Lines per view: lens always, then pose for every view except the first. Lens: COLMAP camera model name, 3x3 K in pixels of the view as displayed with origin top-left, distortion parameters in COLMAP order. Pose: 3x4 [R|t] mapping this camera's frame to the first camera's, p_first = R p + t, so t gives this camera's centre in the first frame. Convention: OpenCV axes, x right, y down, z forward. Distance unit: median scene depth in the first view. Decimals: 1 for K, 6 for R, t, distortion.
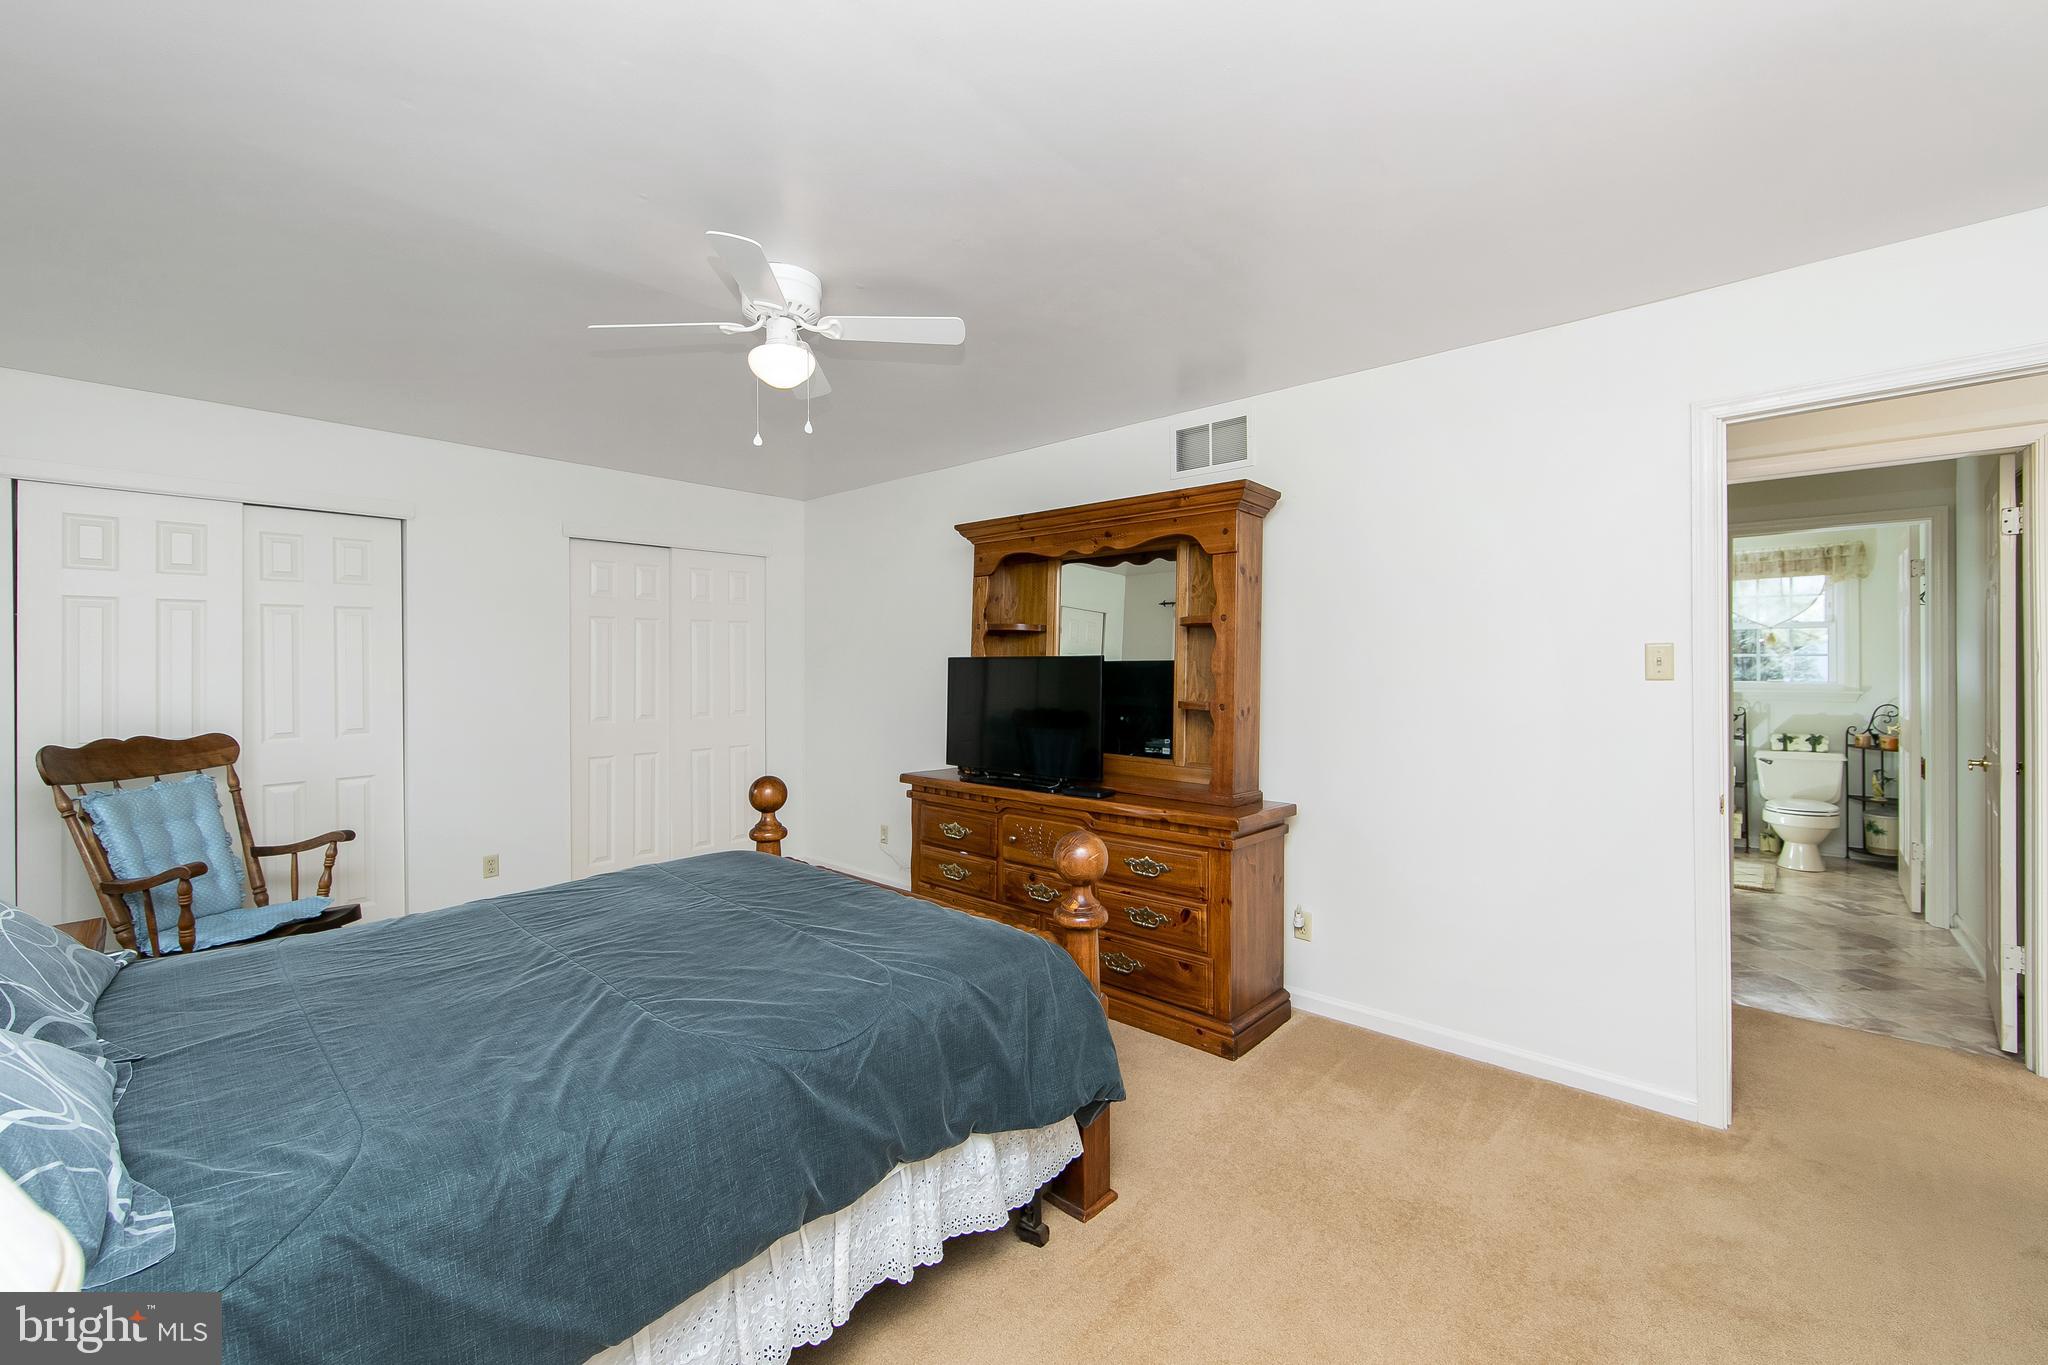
lens RADIAL K [[820.2, 0, 1024.0], [0, 820.2, 682.5], [0, 0, 1]] dist [0.029444, 0.000110]
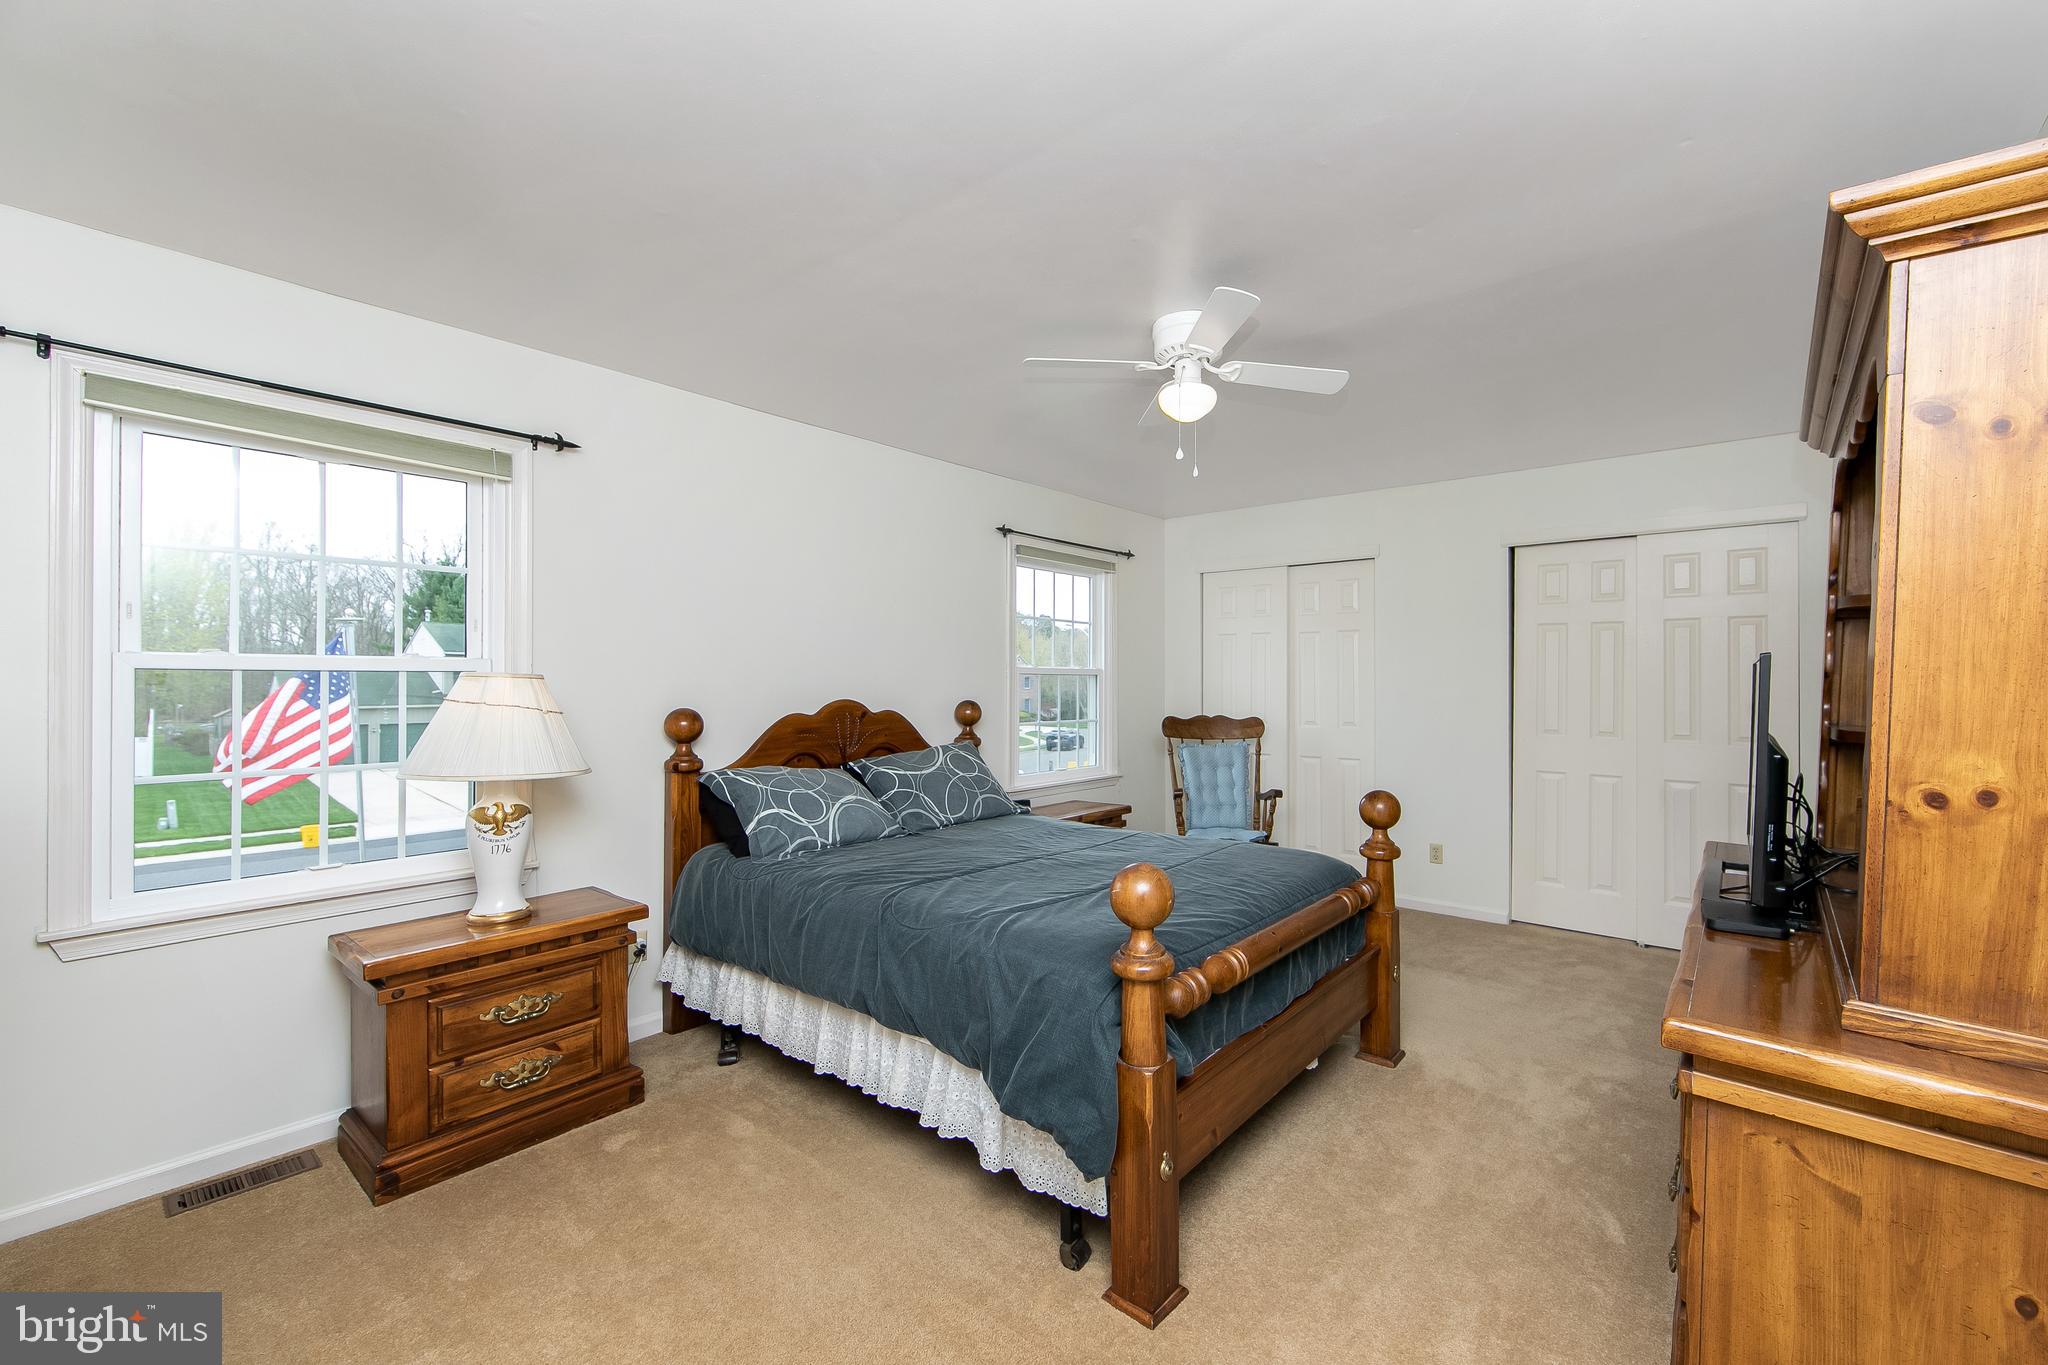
lens RADIAL K [[820.3, 0, 1024.0], [0, 820.3, 682.5], [0, 0, 1]] dist [-0.000277, 0.000077]
pose [[0.025973, 0.010169, -0.999611, 0.615188], [-0.027282, 0.999583, 0.009460, -0.007918], [0.999290, 0.027025, 0.026240, 0.574324]]
